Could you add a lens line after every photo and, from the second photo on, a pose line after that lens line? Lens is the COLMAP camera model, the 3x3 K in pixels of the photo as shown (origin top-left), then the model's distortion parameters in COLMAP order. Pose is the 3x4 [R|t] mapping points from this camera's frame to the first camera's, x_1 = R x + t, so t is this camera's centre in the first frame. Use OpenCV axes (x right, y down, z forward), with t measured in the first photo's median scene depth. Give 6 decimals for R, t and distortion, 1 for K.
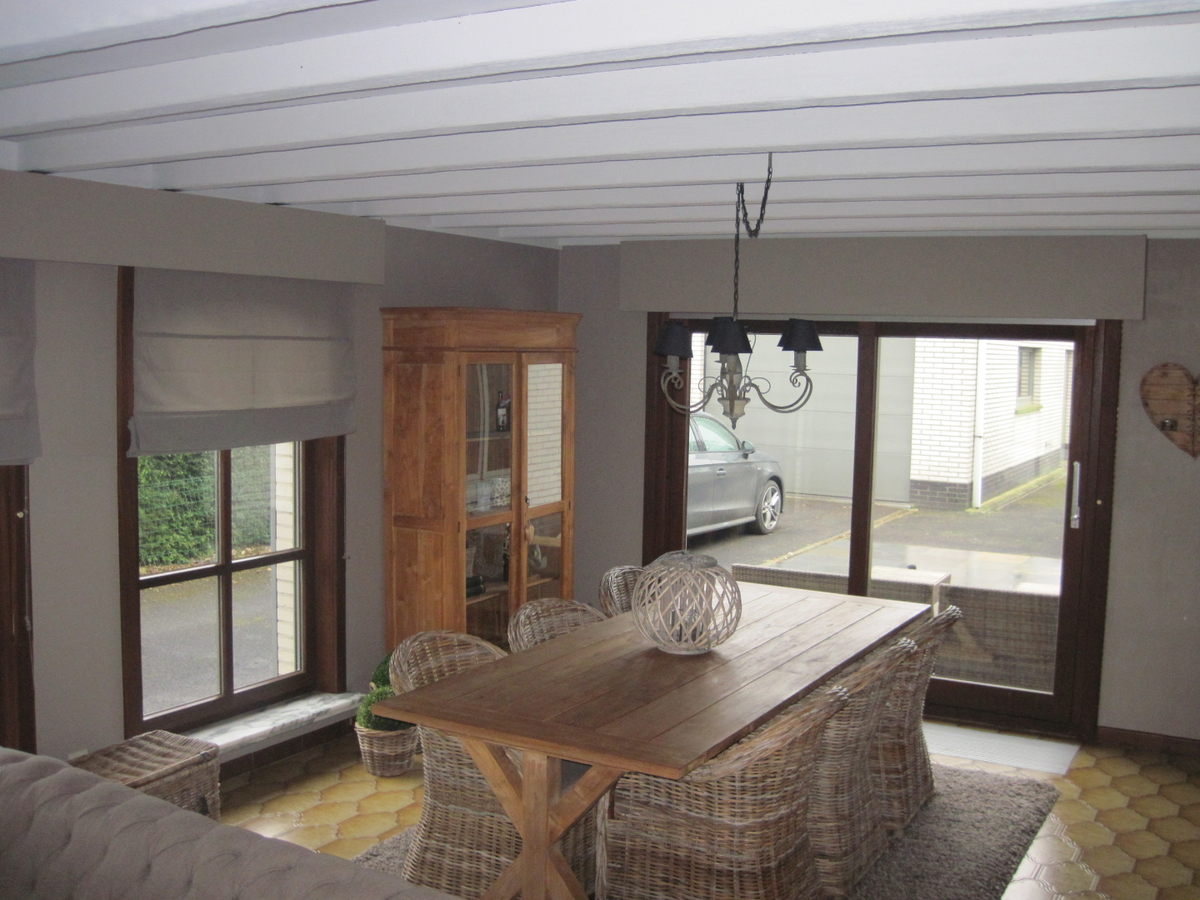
lens RADIAL K [[1249.1, 0, 618.3], [0, 1249.1, 434.9], [0, 0, 1]] dist [-0.182523, 0.154510]
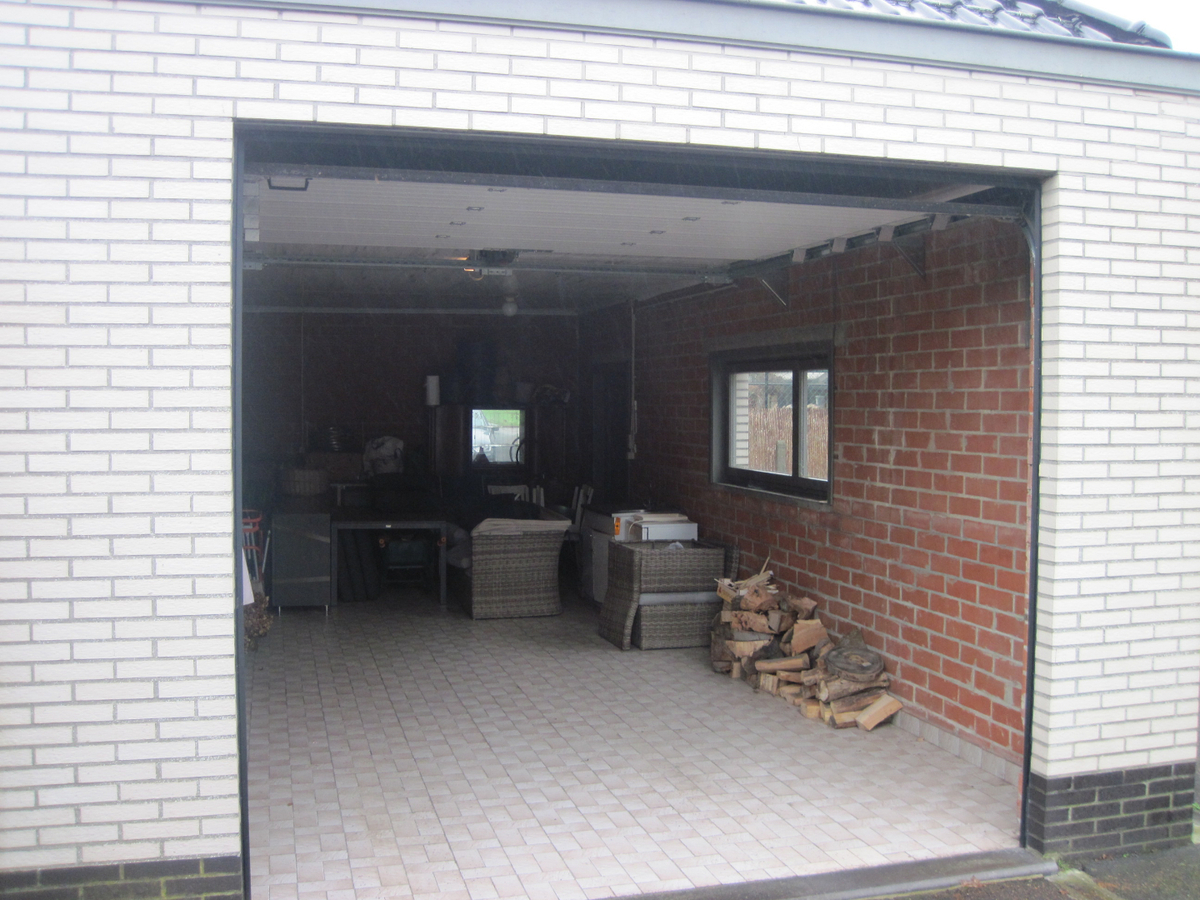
lens RADIAL K [[1230.6, 0, 608.0], [0, 1230.6, 445.9], [0, 0, 1]] dist [-0.186133, 0.169145]
pose [[0.703003, -0.052557, 0.709242, -0.115394], [0.064983, 0.997841, 0.009532, -0.144553], [-0.708212, 0.039388, 0.704900, 2.241035]]
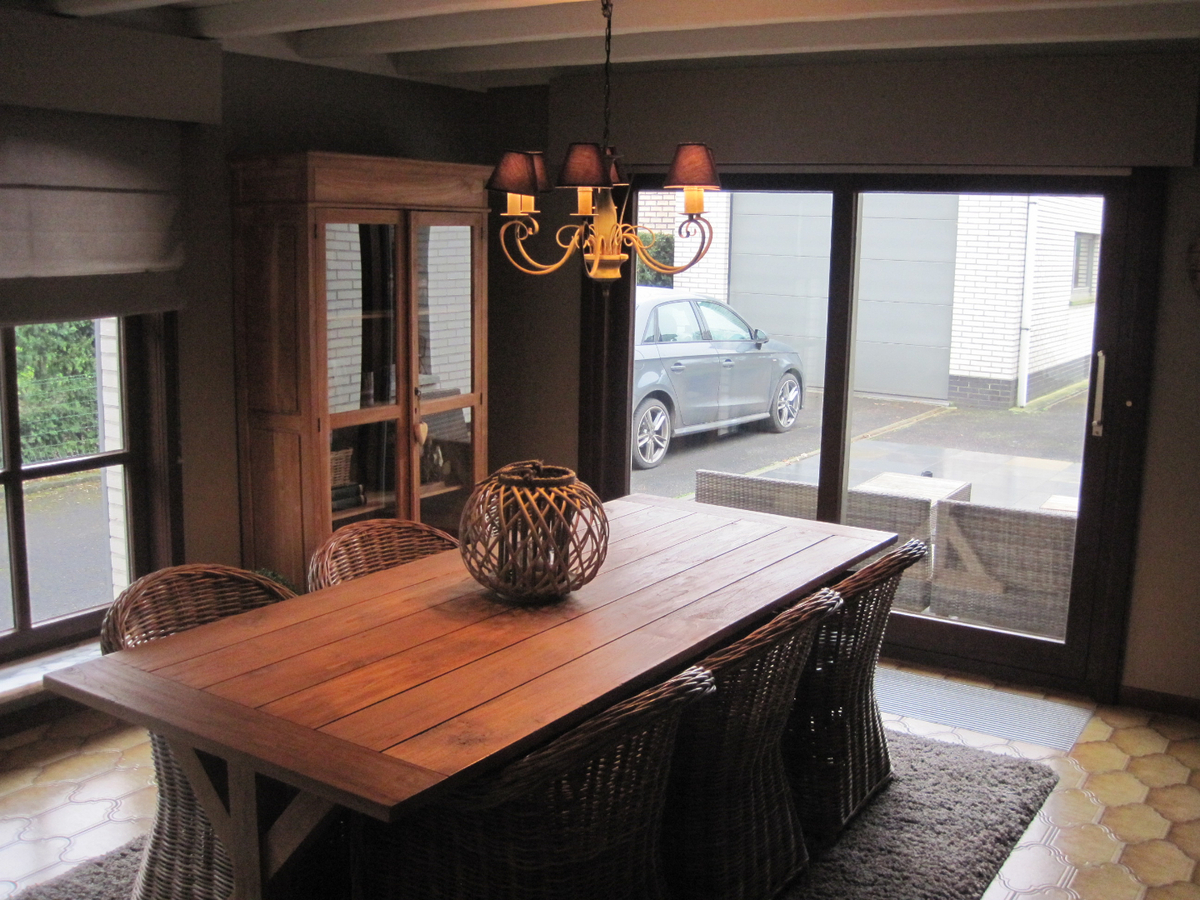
lens RADIAL K [[1249.1, 0, 618.3], [0, 1249.1, 434.9], [0, 0, 1]] dist [-0.182523, 0.154510]
pose [[0.998603, 0.009835, -0.051915, 0.101732], [-0.005384, 0.996350, 0.085190, 0.010127], [0.052563, -0.084792, 0.995011, 0.194211]]
